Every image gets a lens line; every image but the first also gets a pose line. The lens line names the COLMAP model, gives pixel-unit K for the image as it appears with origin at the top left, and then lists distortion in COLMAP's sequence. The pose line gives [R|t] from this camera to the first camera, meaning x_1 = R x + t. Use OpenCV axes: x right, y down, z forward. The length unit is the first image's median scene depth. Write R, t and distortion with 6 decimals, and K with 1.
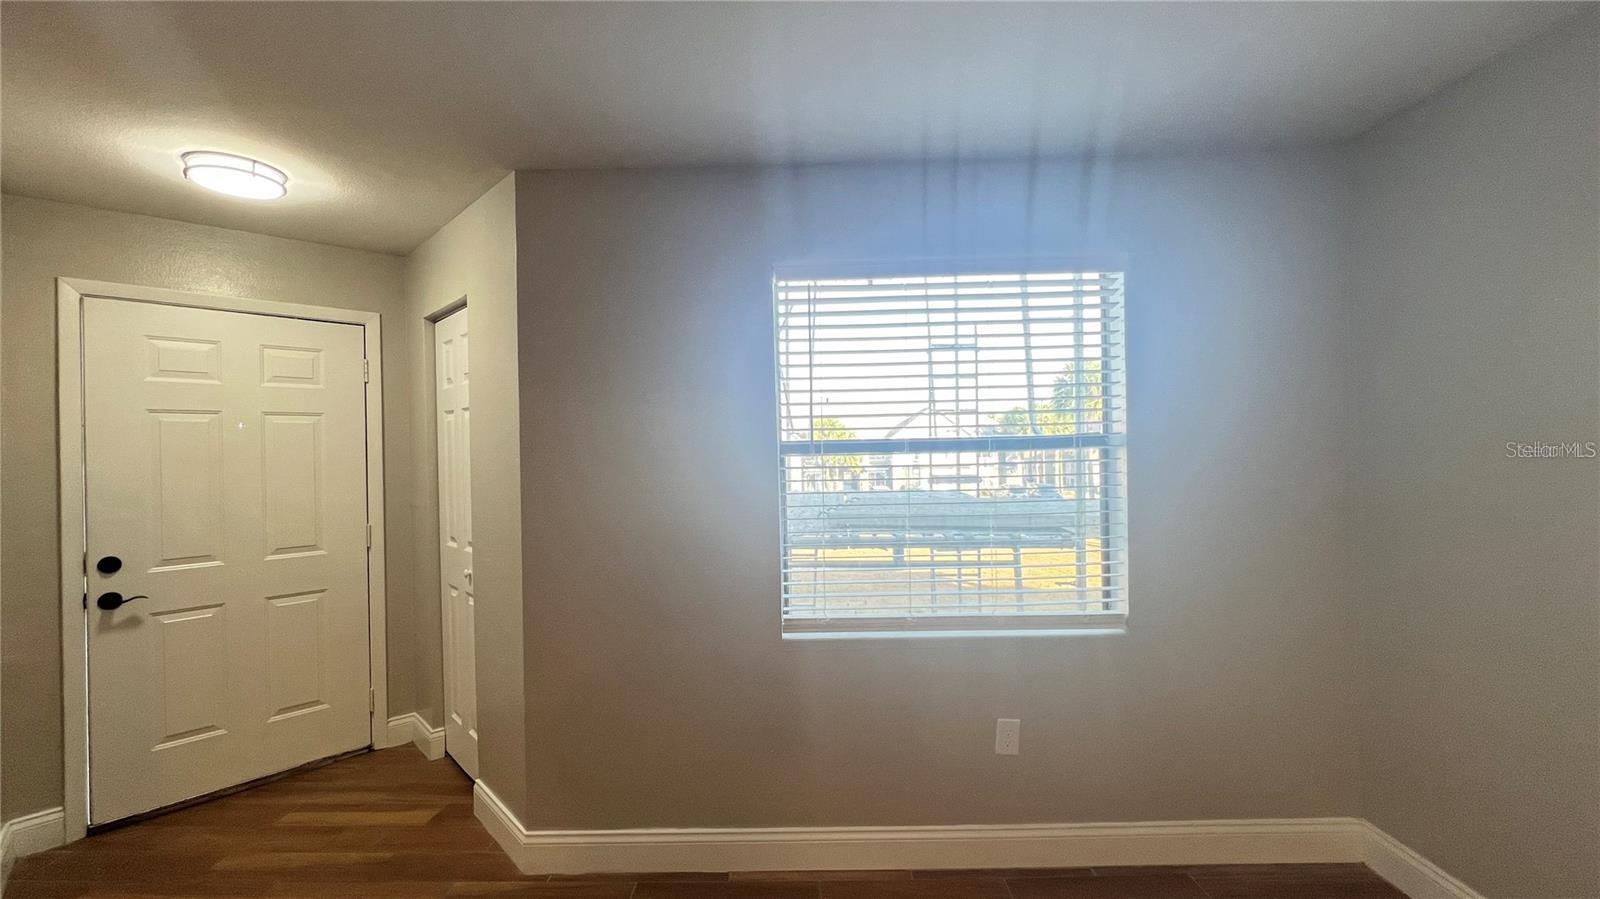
lens RADIAL K [[639.6, 0, 791.9], [0, 639.6, 448.1], [0, 0, 1]] dist [-0.000069, 0.000341]
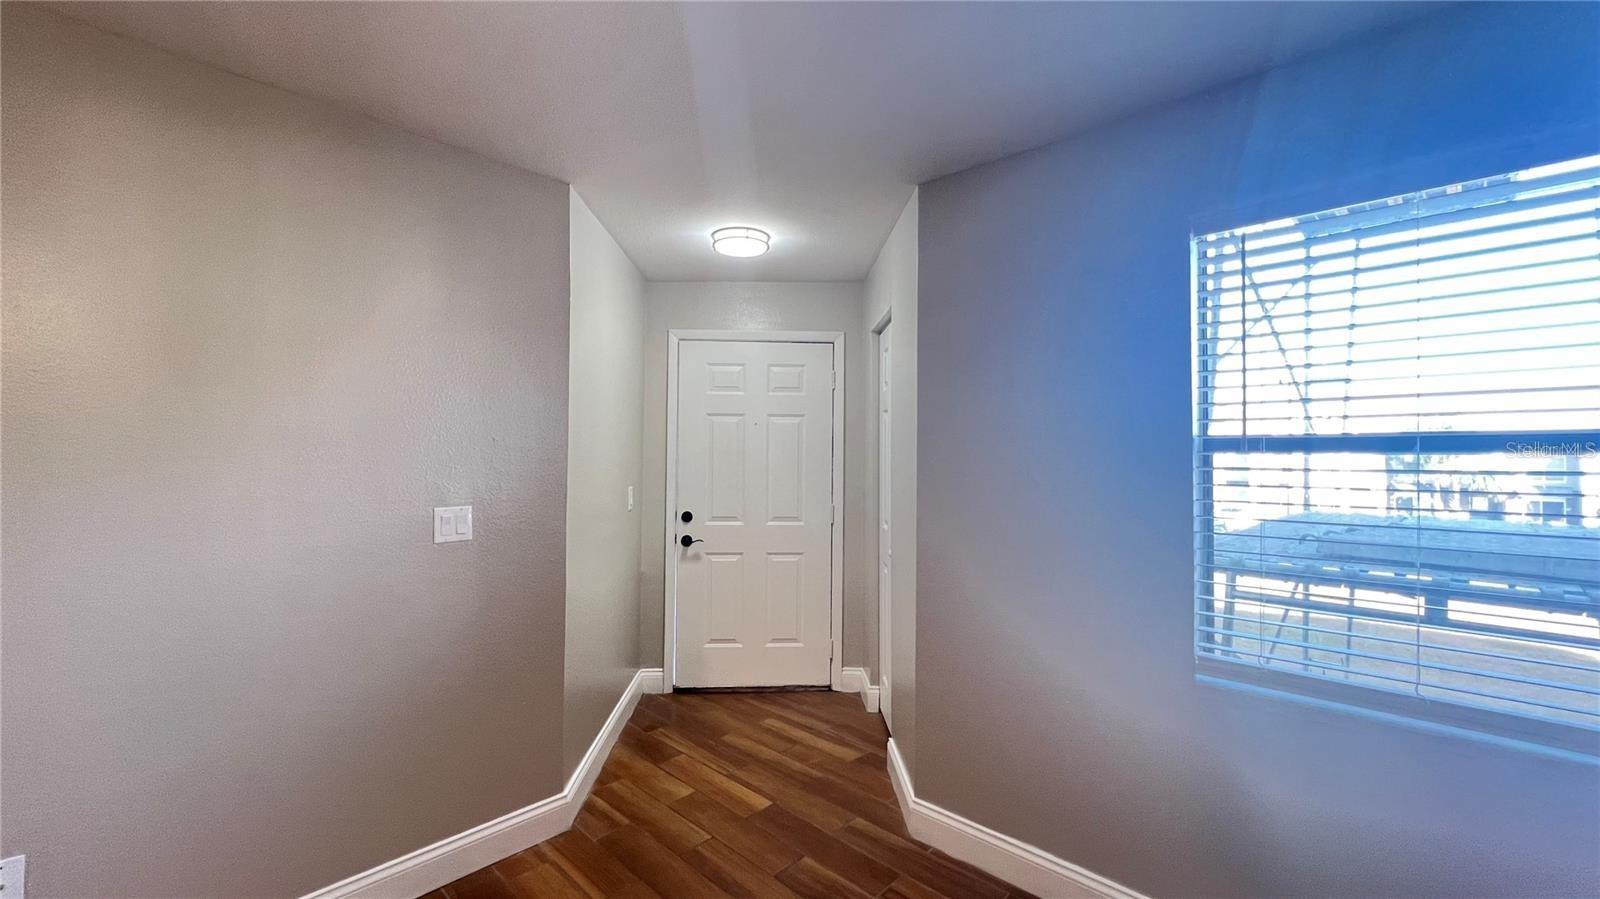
lens RADIAL K [[636.9, 0, 796.1], [0, 636.9, 443.5], [0, 0, 1]] dist [-0.001668, 0.000149]
pose [[0.740562, 0.010523, -0.671906, 0.126221], [-0.021995, 0.999721, -0.008585, 0.016179], [0.671629, 0.021137, 0.740587, 0.053745]]
